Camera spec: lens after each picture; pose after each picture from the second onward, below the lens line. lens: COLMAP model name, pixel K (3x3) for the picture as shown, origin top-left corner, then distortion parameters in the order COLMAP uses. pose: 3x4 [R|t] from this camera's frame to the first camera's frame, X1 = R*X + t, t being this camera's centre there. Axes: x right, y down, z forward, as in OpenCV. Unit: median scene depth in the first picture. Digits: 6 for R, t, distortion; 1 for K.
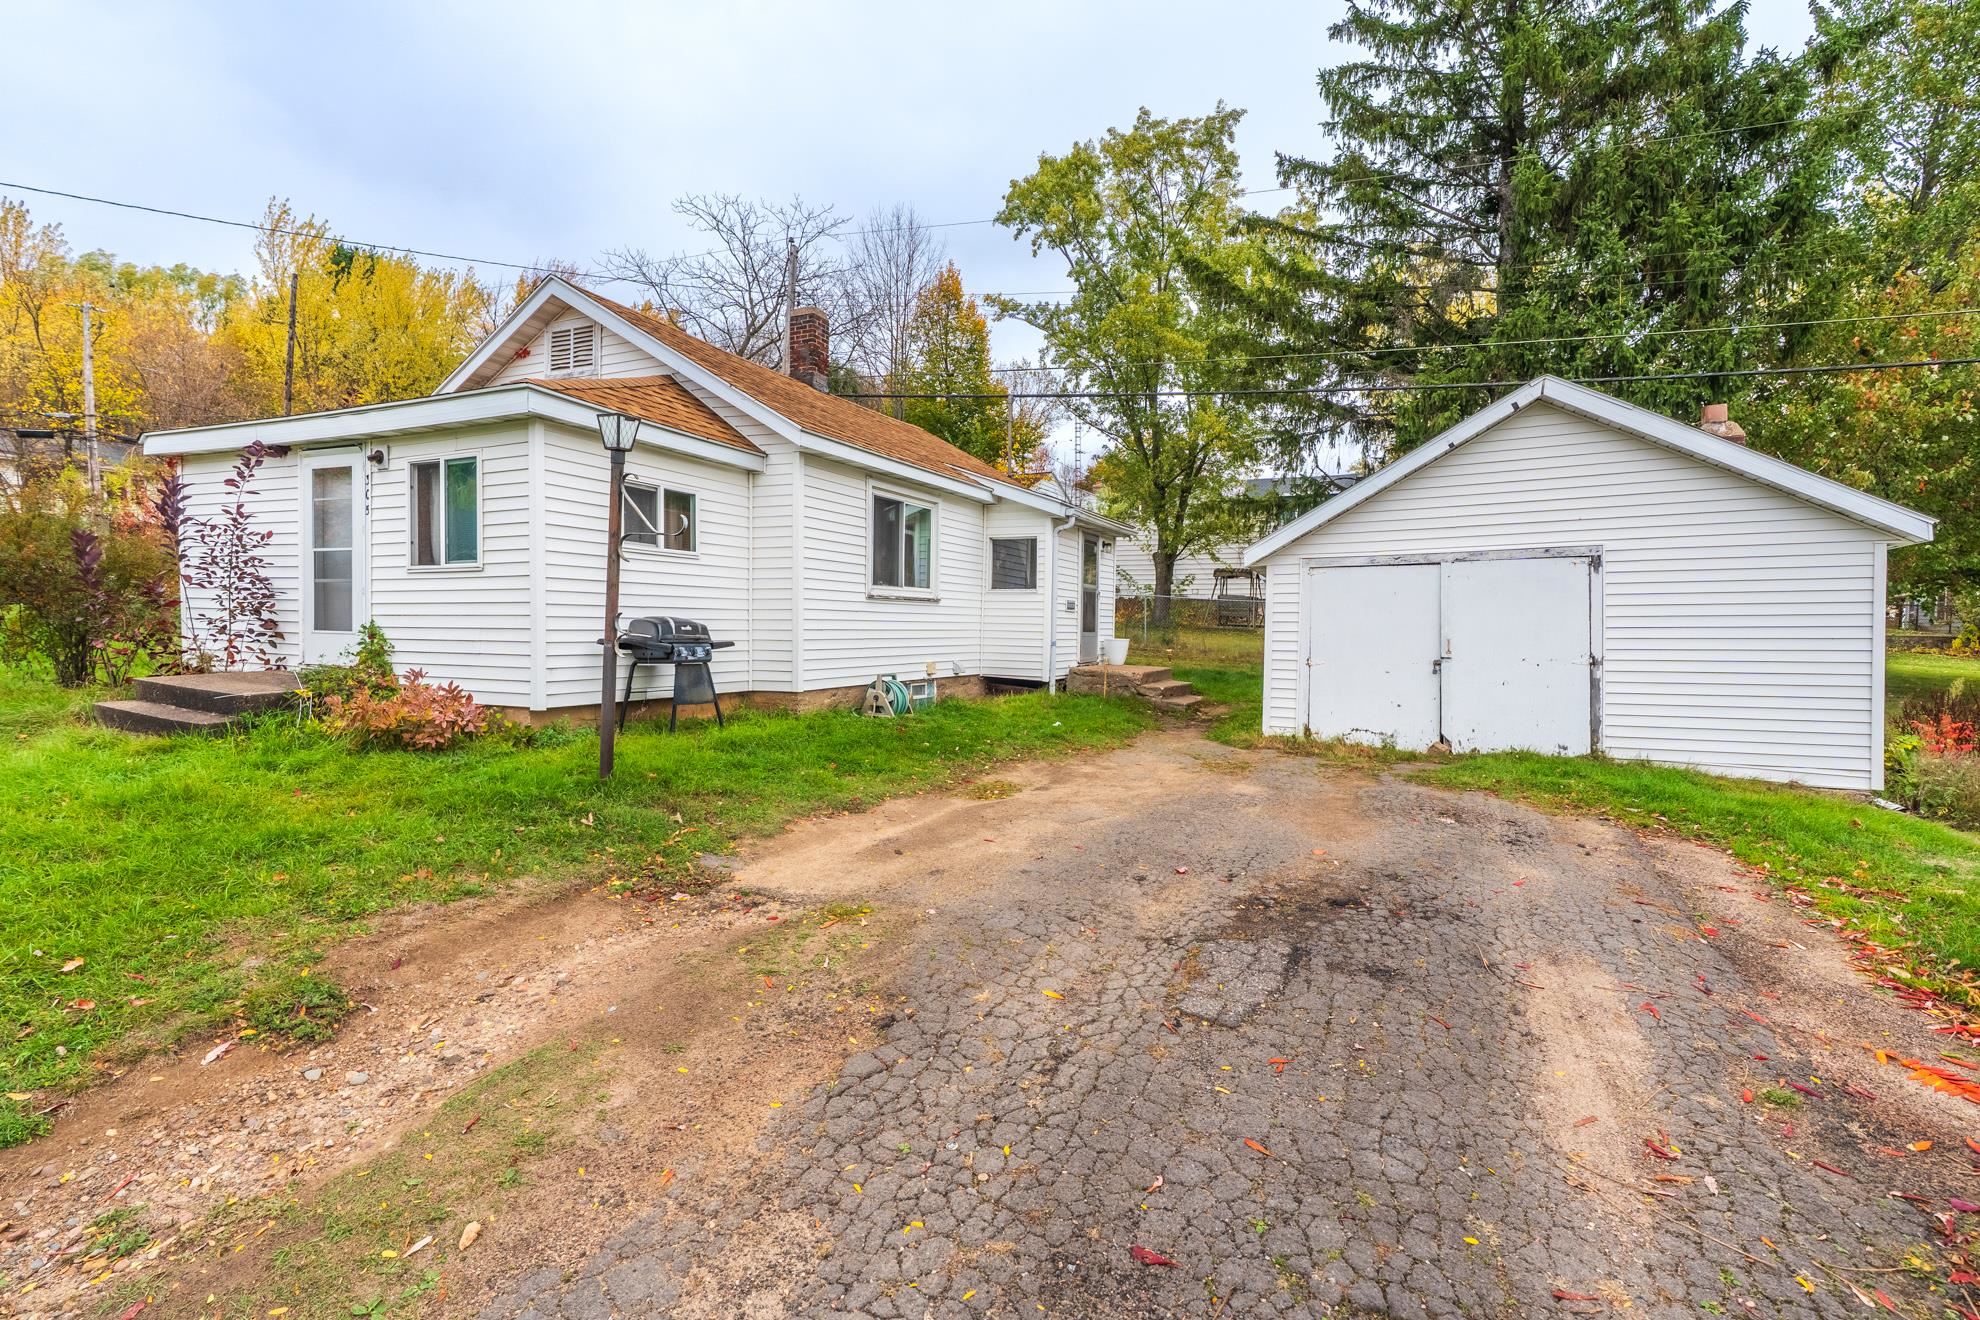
lens RADIAL K [[897.7, 0, 998.7], [0, 897.7, 654.1], [0, 0, 1]] dist [-0.010838, -0.000073]
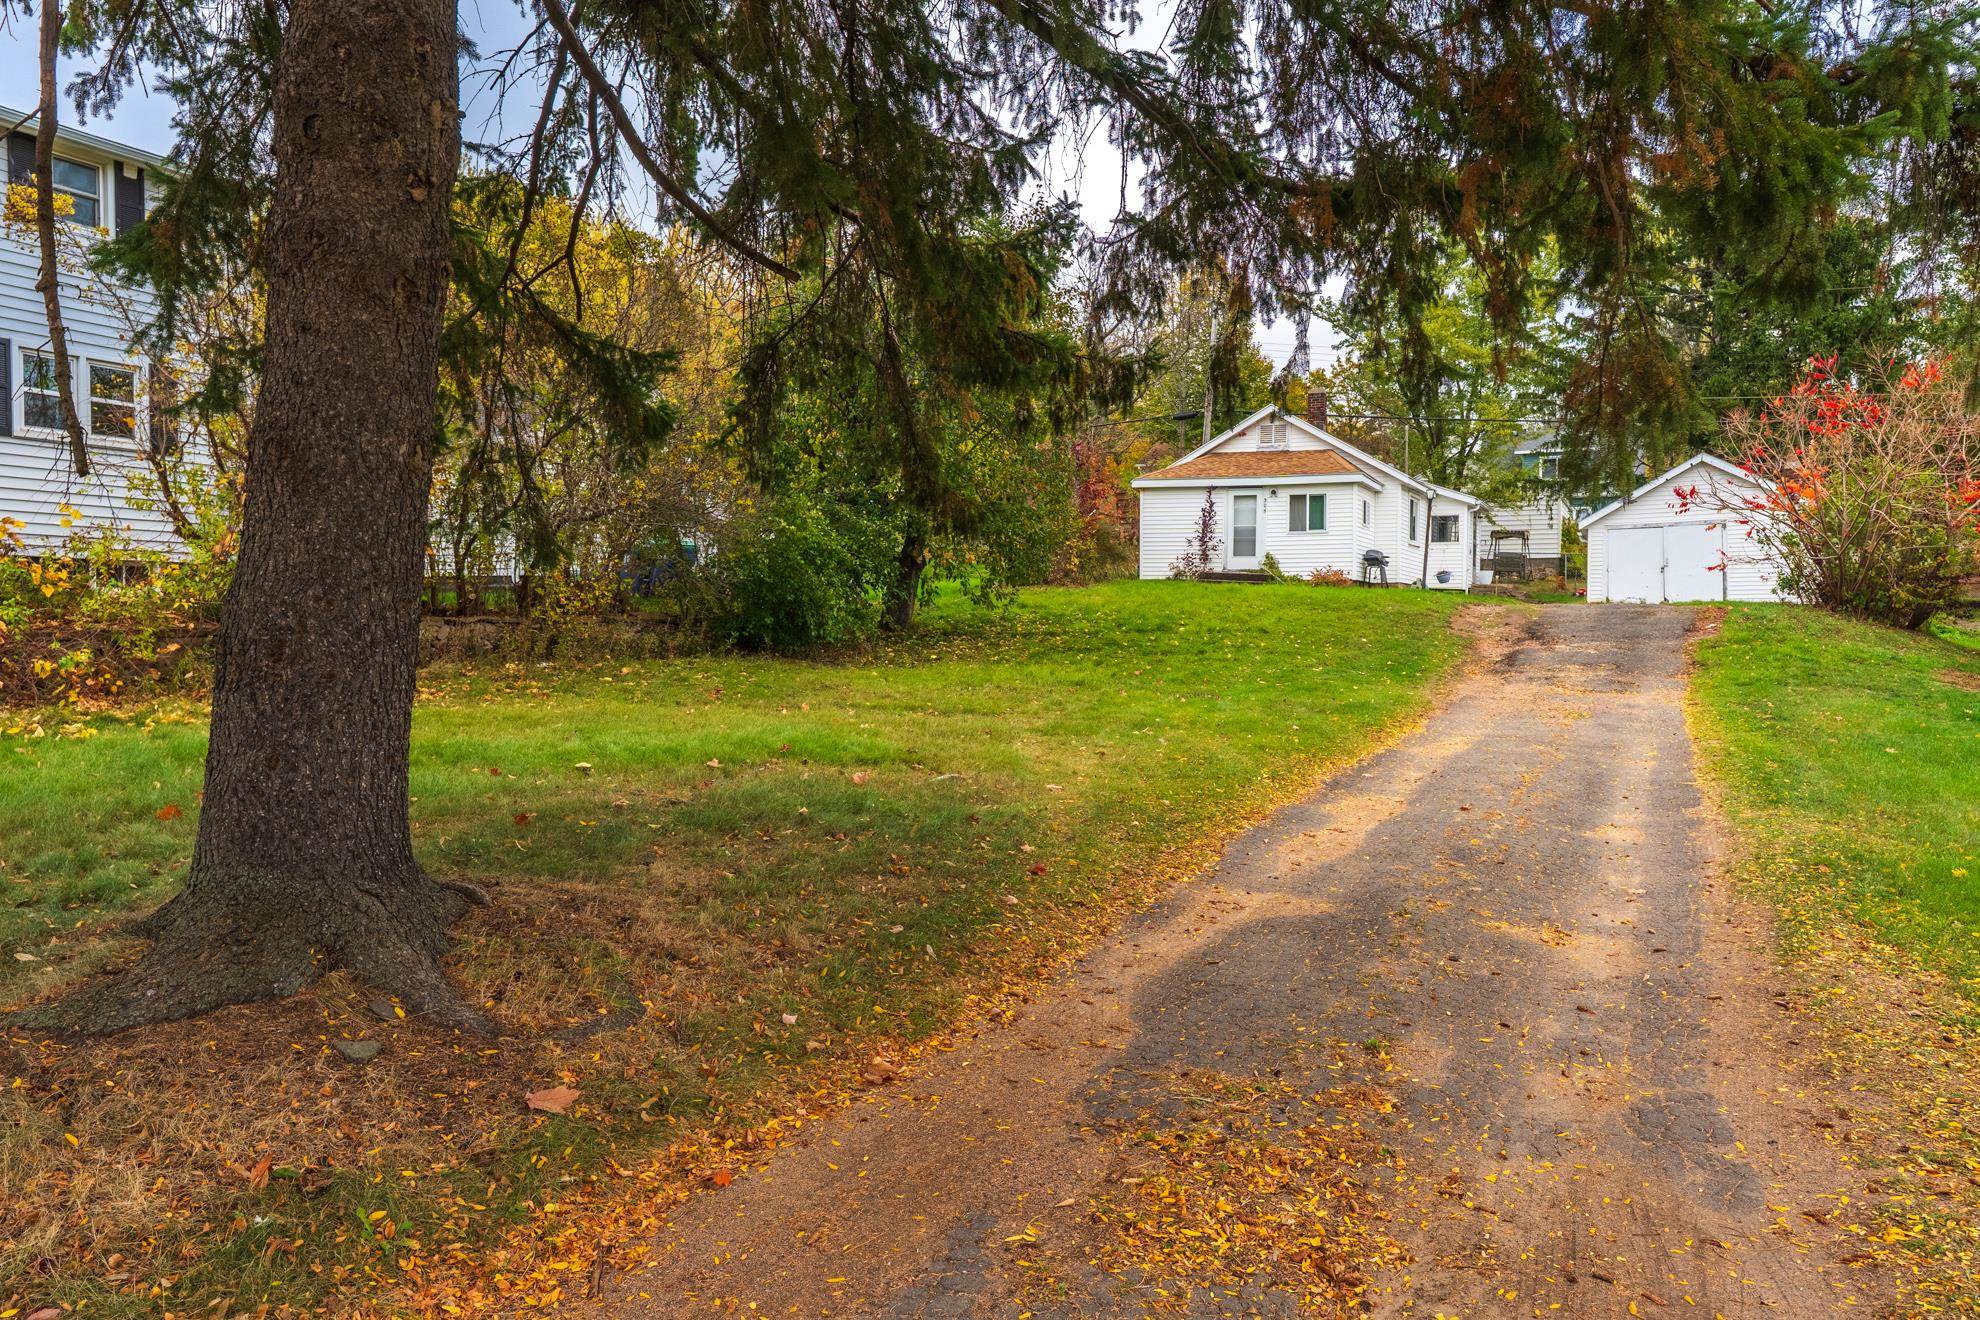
lens RADIAL K [[1421.1, 0, 990.0], [0, 1421.1, 660.0], [0, 0, 1]] dist [-0.001317, -0.002179]
pose [[0.999787, -0.007975, -0.019010, -0.834943], [0.007842, 0.999944, -0.007072, 0.180255], [0.019065, 0.006921, 0.999794, -1.908793]]
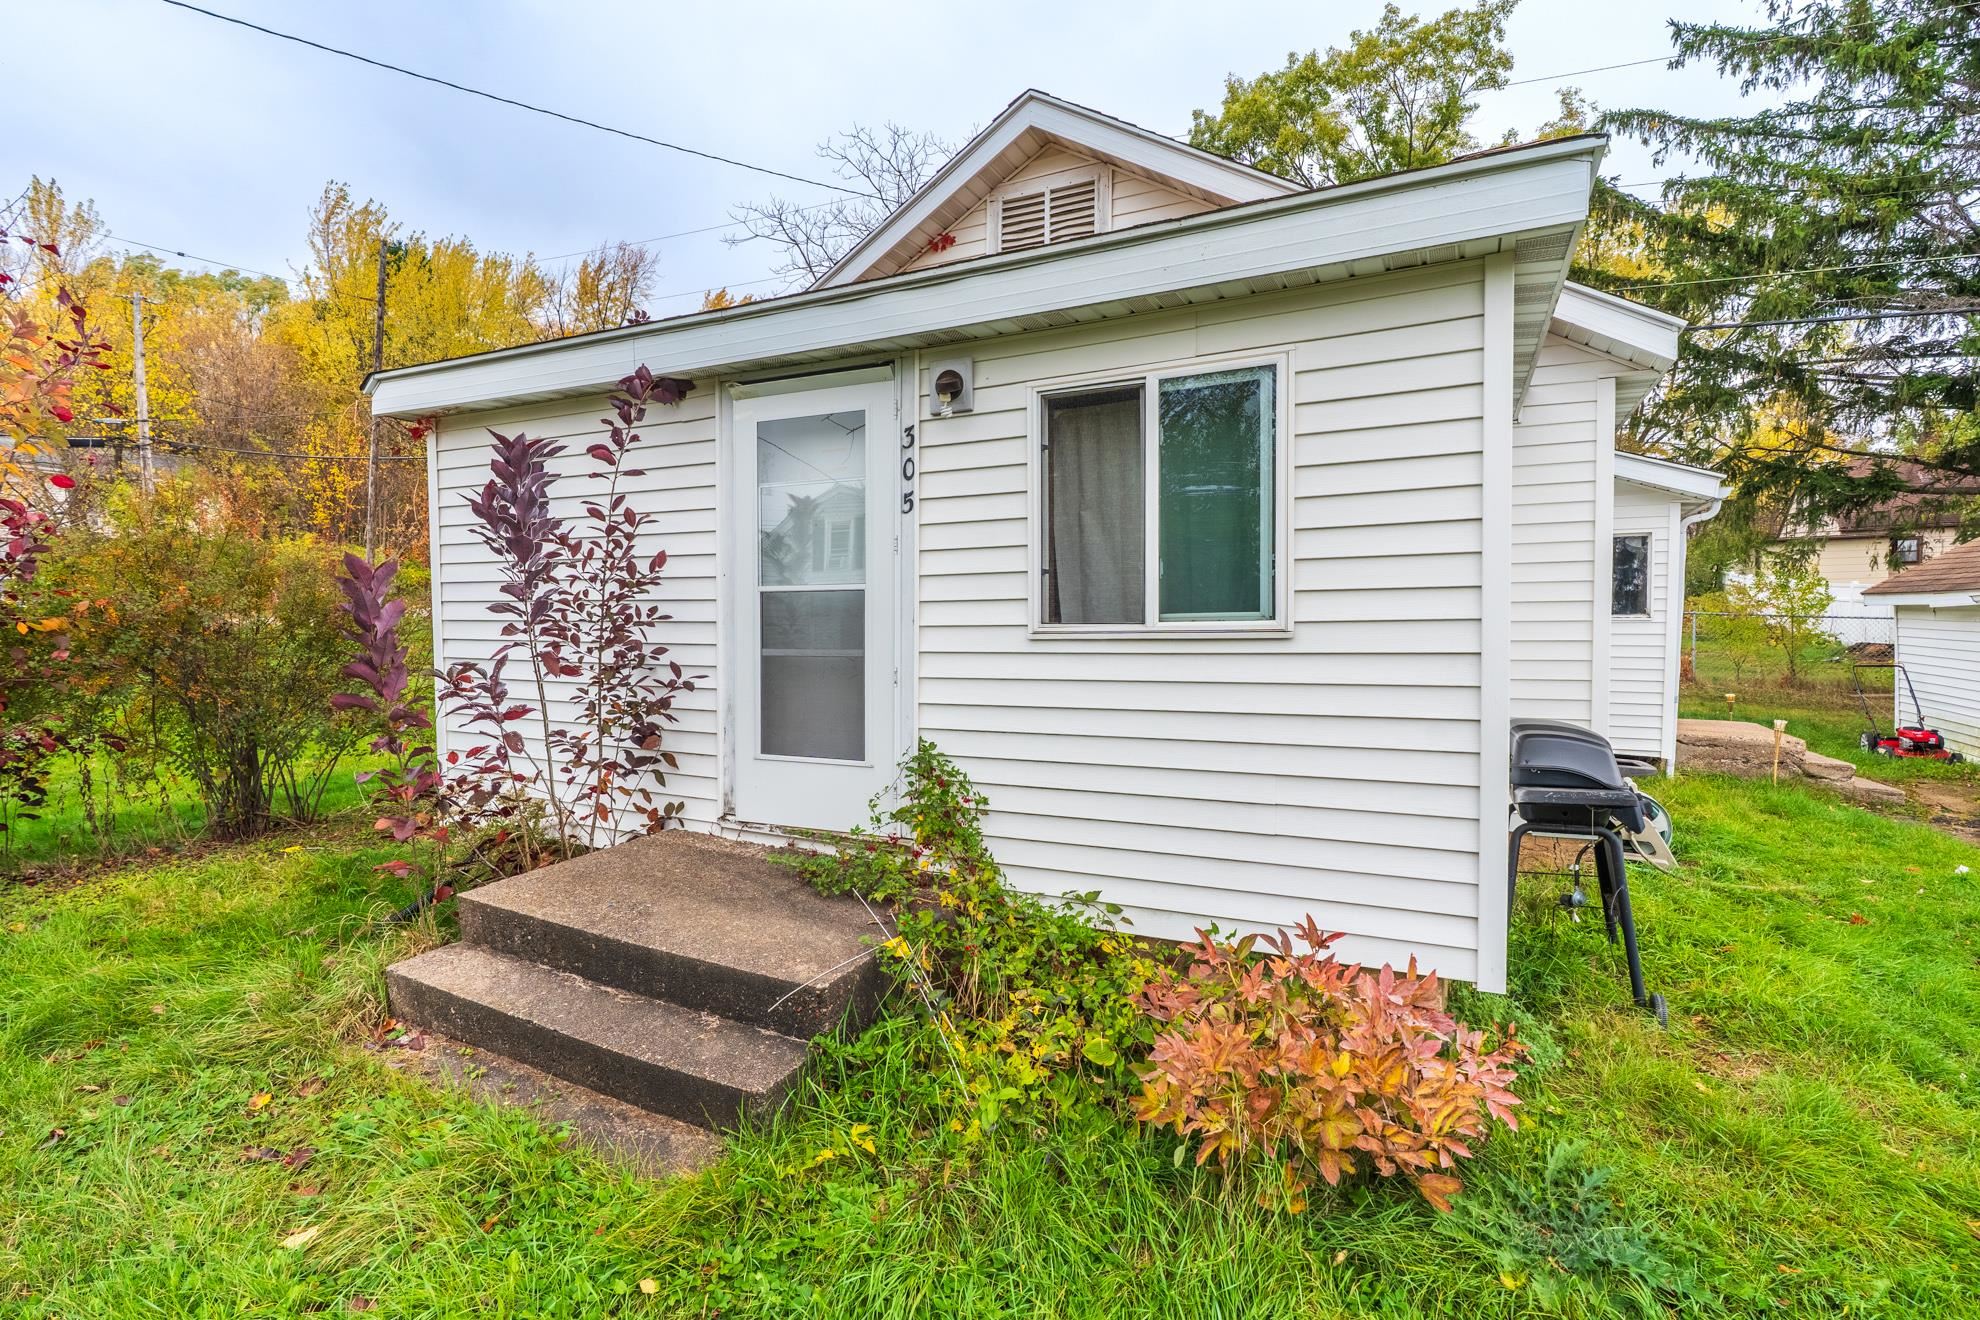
lens RADIAL K [[929.8, 0, 990.0], [0, 929.8, 660.0], [0, 0, 1]] dist [-0.012594, 0.000779]
pose [[0.998982, -0.016564, -0.041966, -0.367323], [0.016695, 0.999857, 0.002760, -0.045711], [0.041914, -0.003458, 0.999115, 0.294443]]
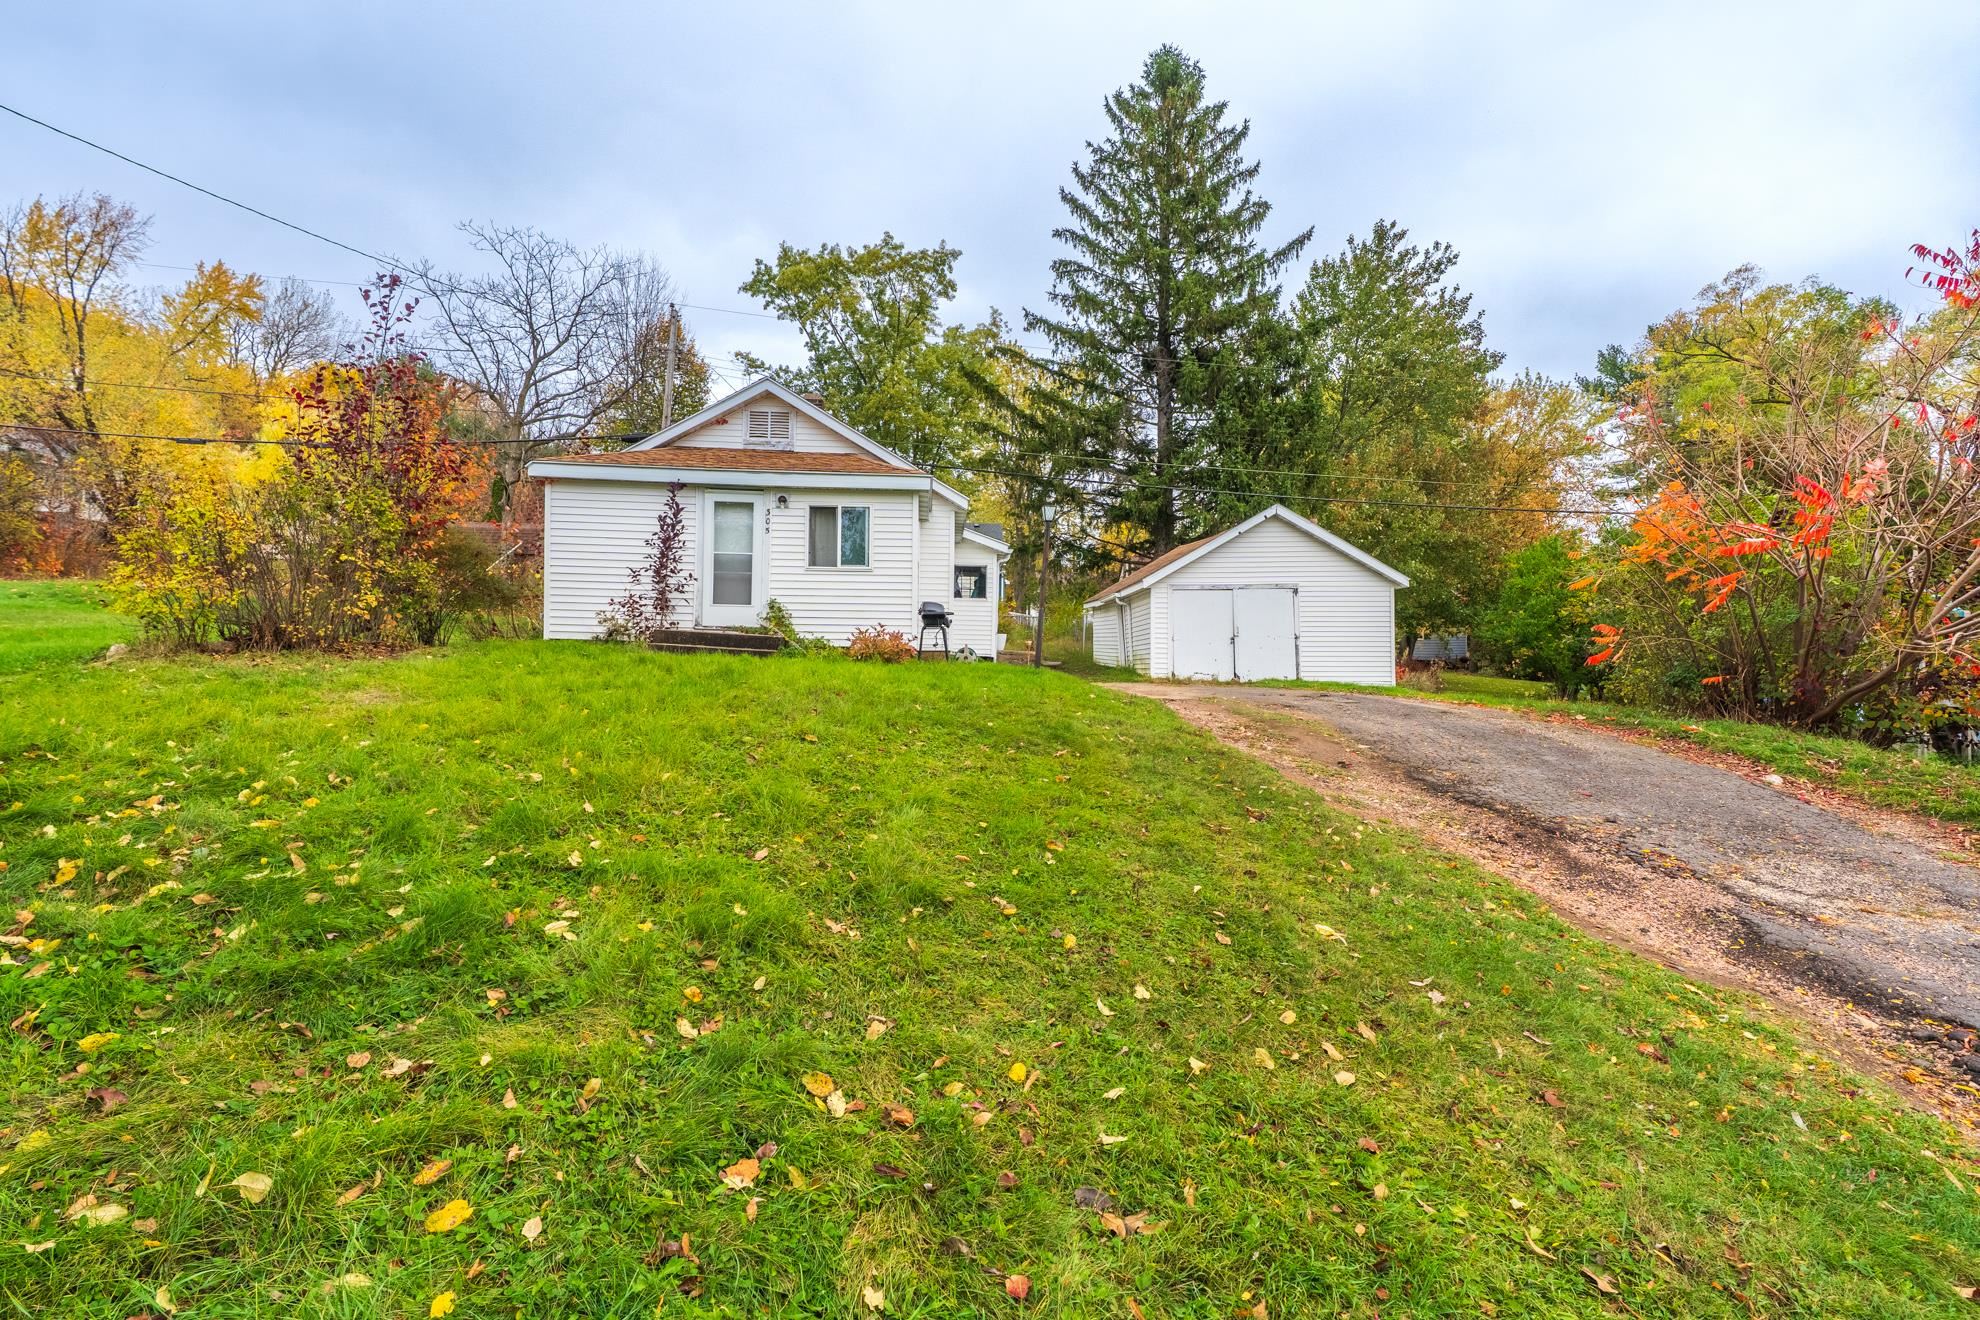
lens RADIAL K [[893.6, 0, 972.9], [0, 893.6, 663.6], [0, 0, 1]] dist [-0.030011, 0.000335]
pose [[0.891253, -0.000480, 0.453505, -0.632852], [0.011379, 0.999708, -0.021305, 0.068923], [-0.453363, 0.024148, 0.890999, -0.353421]]
